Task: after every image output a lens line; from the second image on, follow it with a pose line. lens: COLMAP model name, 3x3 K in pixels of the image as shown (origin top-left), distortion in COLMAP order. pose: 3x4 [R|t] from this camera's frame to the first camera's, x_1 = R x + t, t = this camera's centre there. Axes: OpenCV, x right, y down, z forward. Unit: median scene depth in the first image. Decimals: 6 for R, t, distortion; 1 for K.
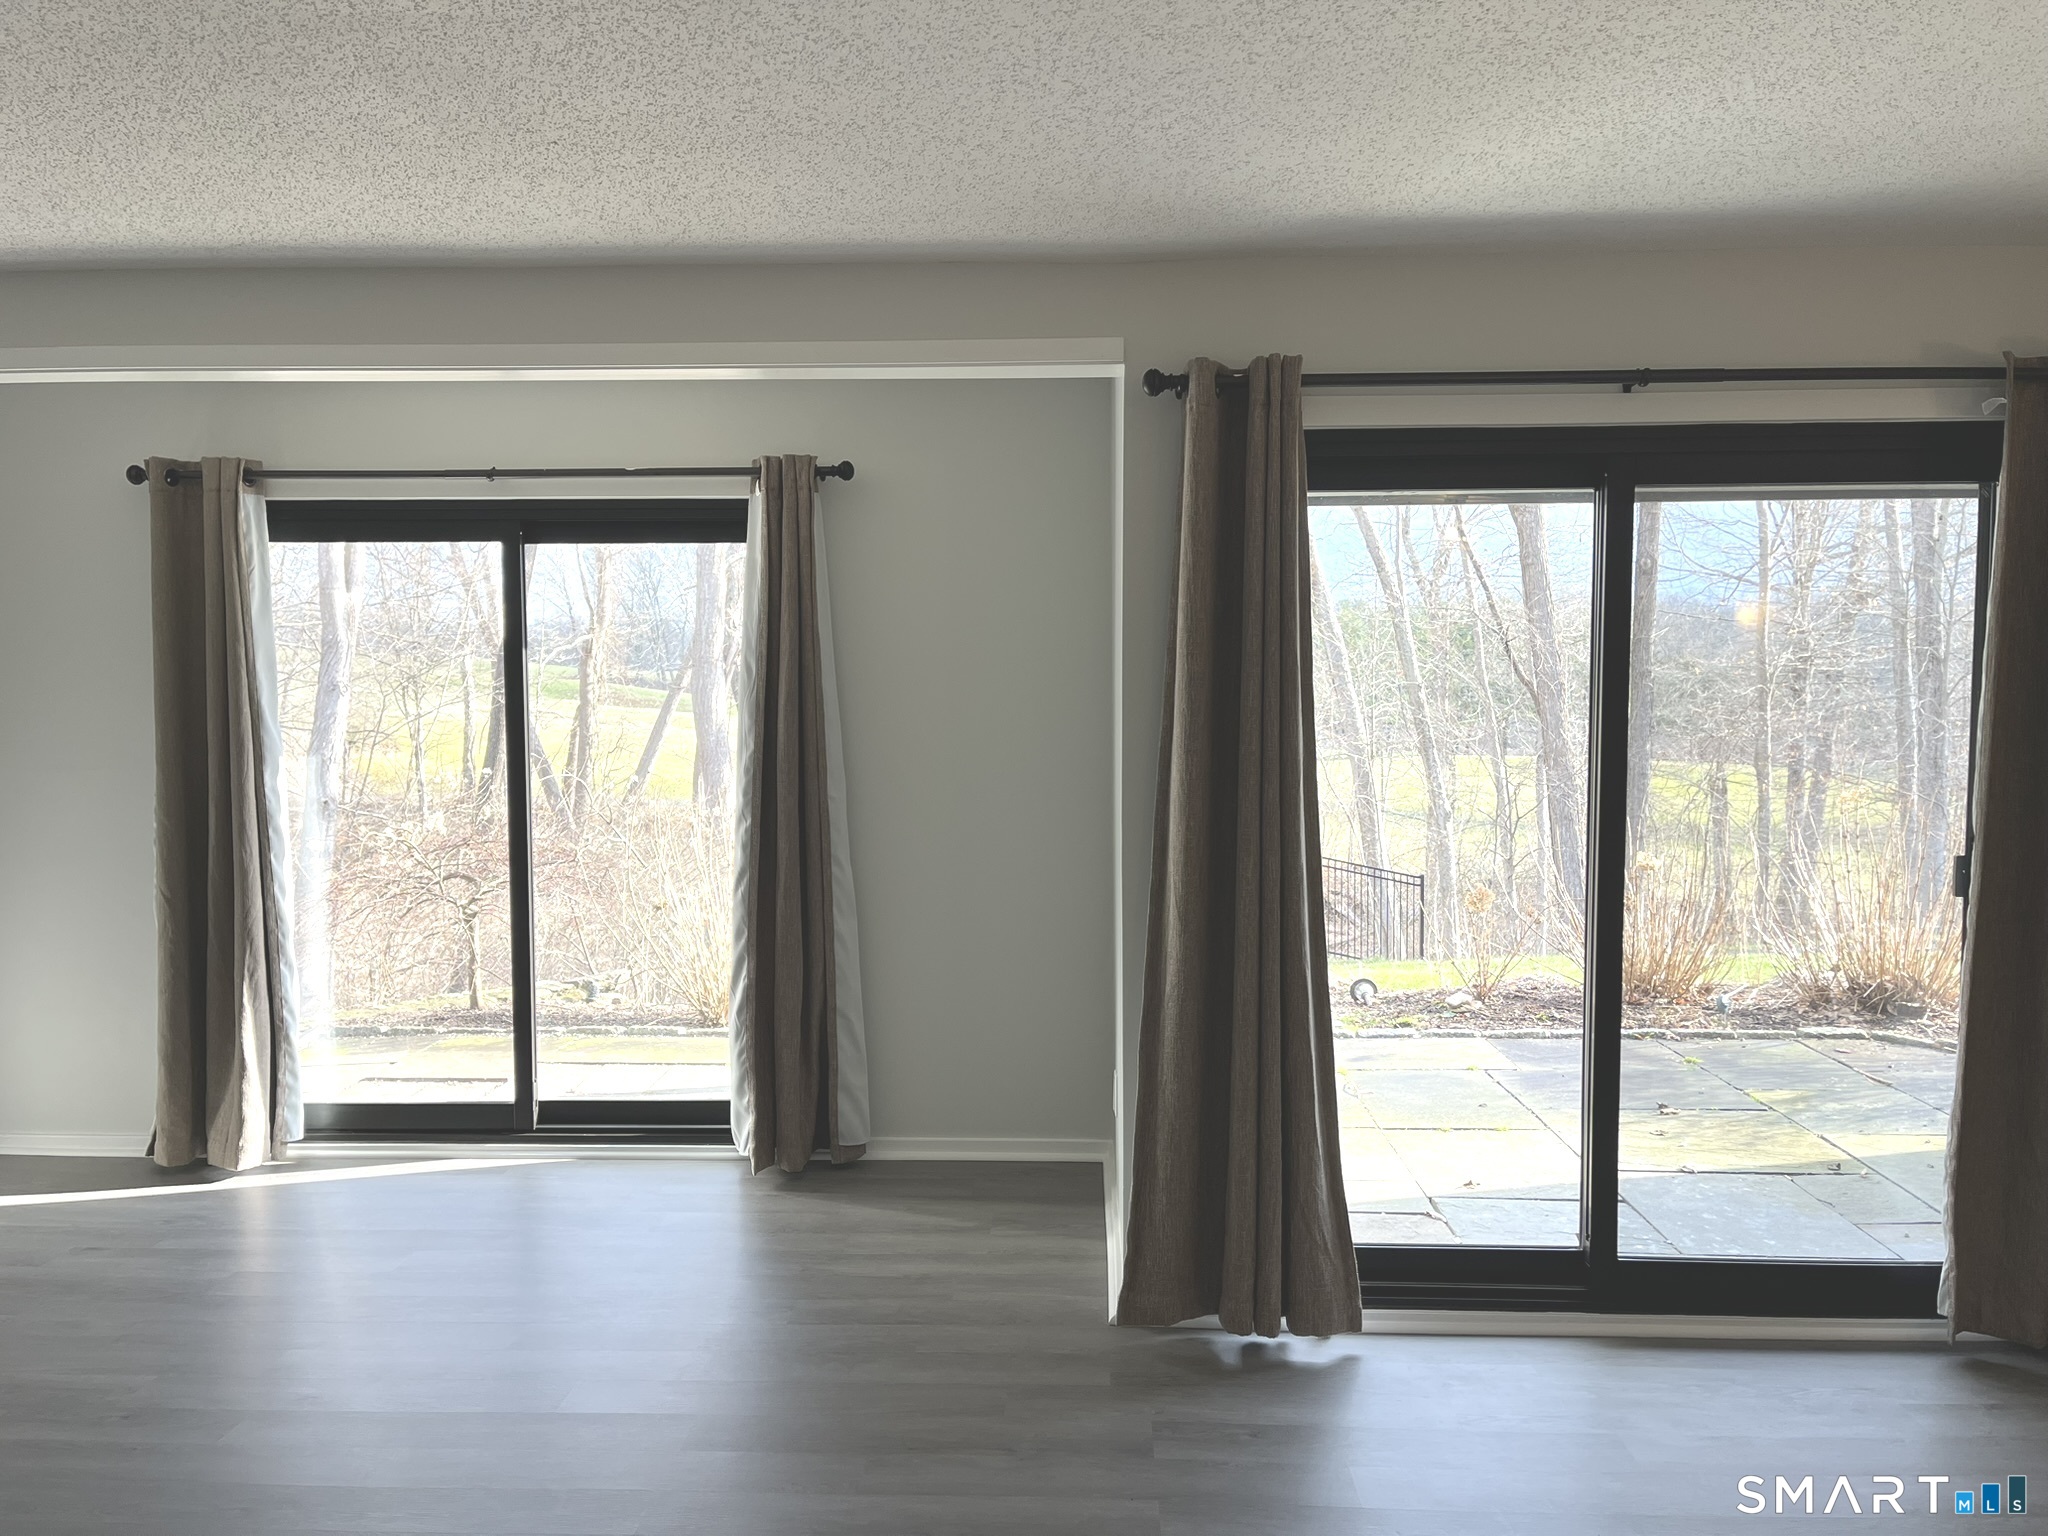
lens RADIAL K [[1547.9, 0, 1024.0], [0, 1547.9, 768.0], [0, 0, 1]] dist [0.072819, -0.108175]
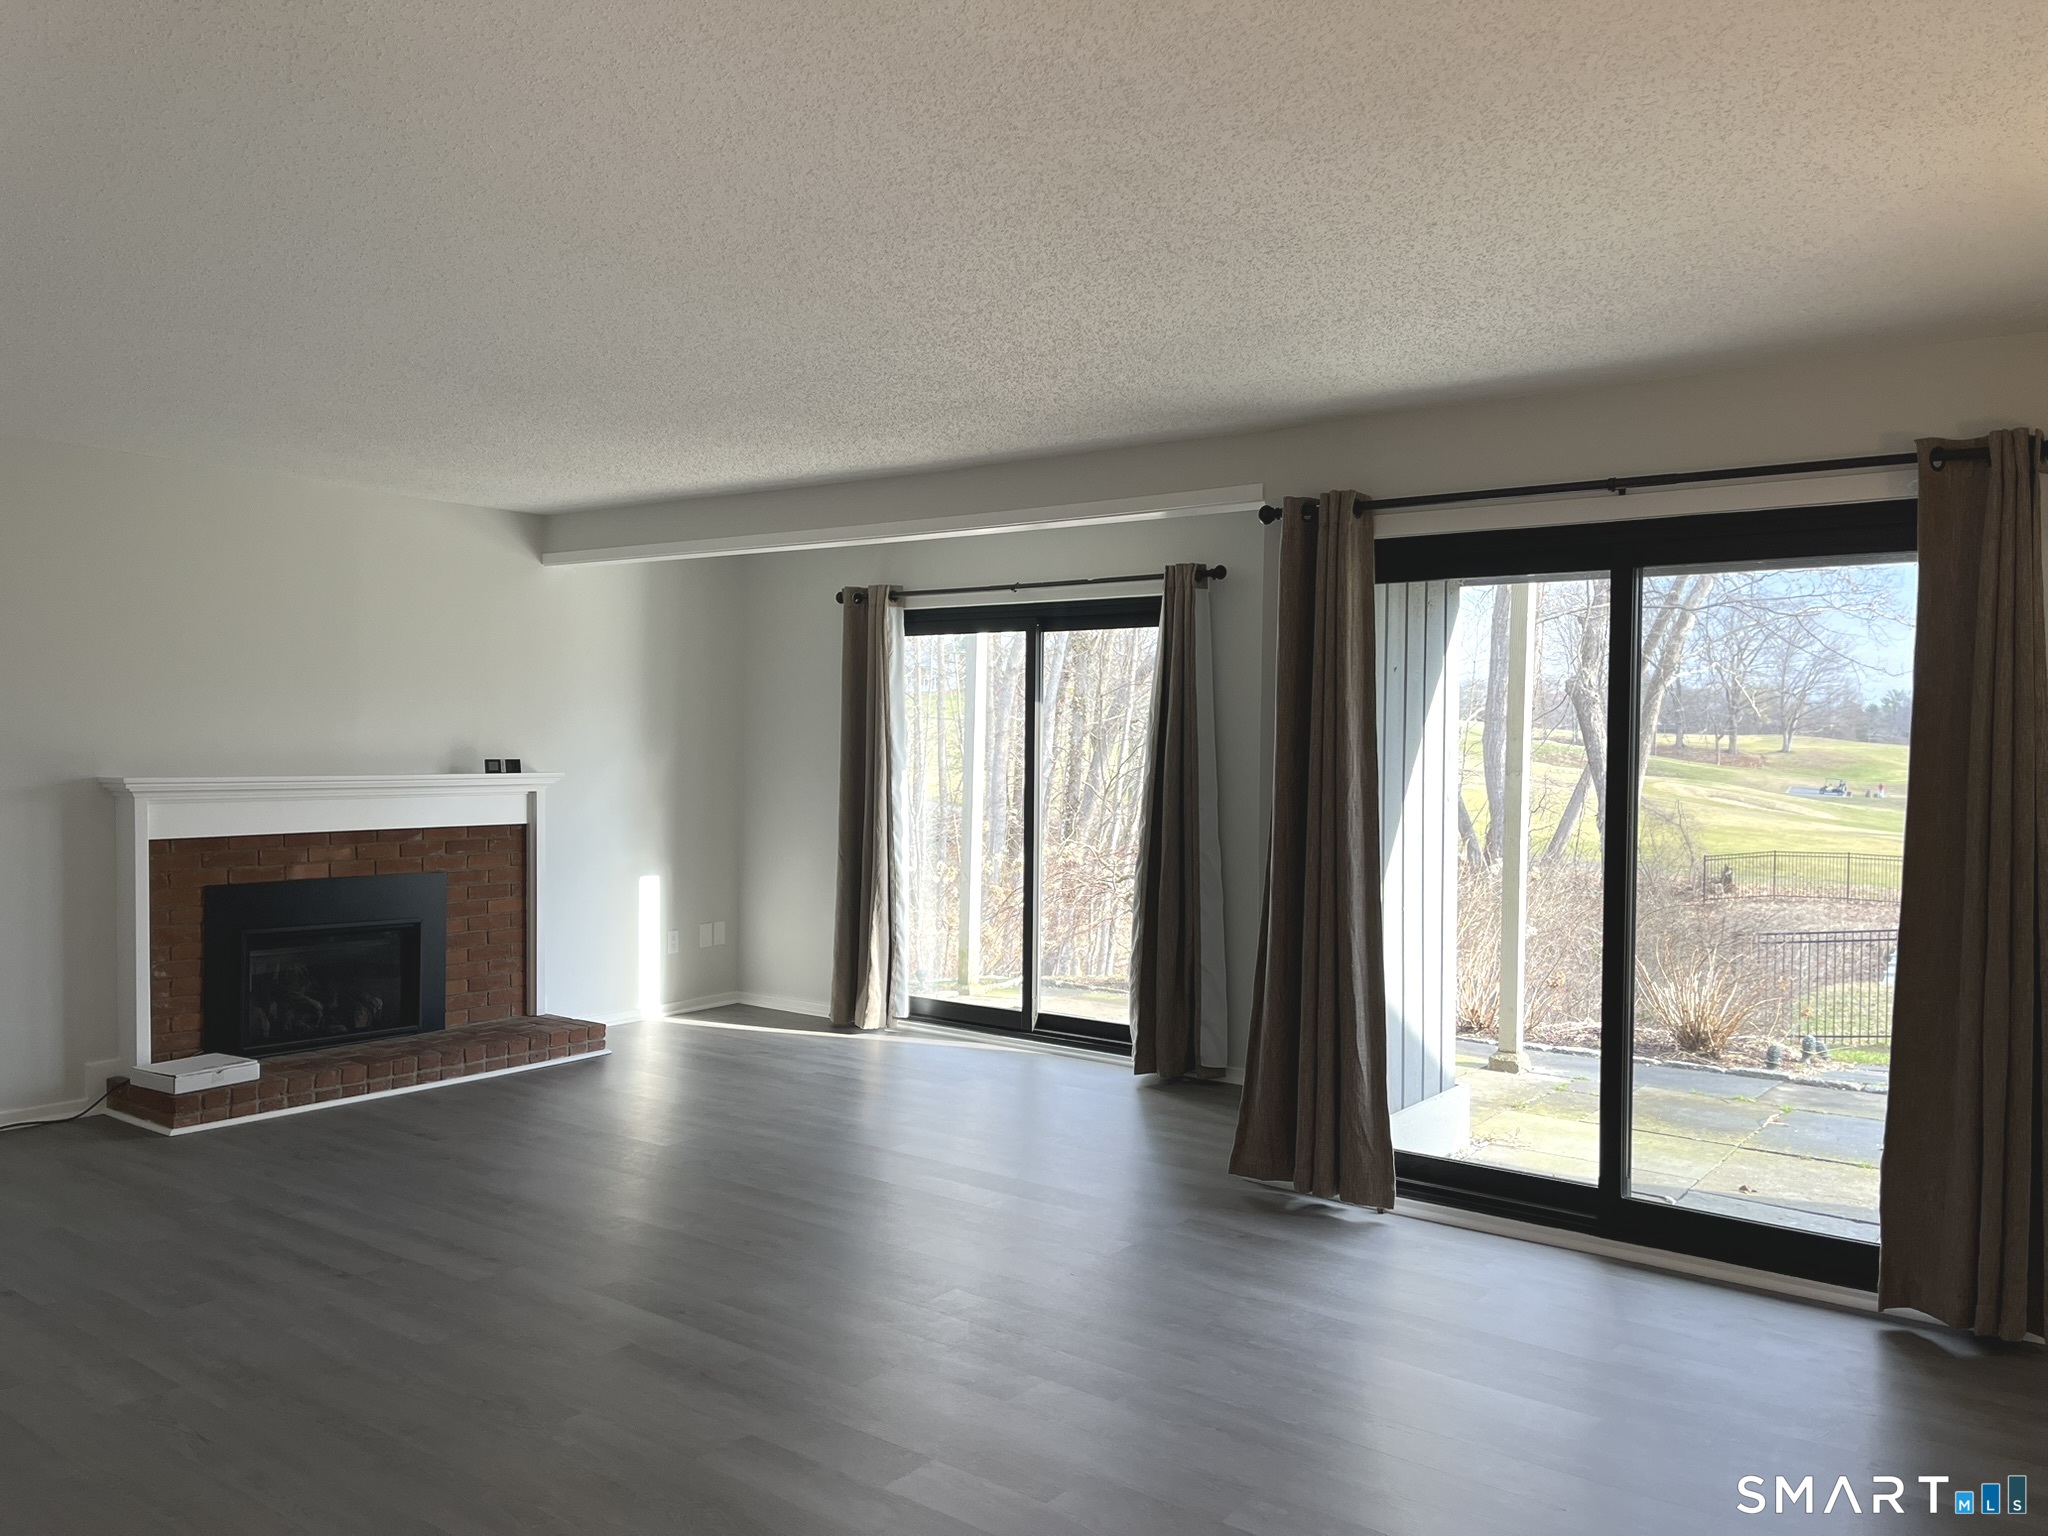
lens RADIAL K [[1547.9, 0, 1024.0], [0, 1547.9, 768.0], [0, 0, 1]] dist [0.072819, -0.108175]
pose [[0.820656, 0.022379, -0.570984, 0.523993], [-0.044782, 0.998678, -0.025222, 0.023532], [0.569665, 0.046268, 0.820573, -0.215523]]
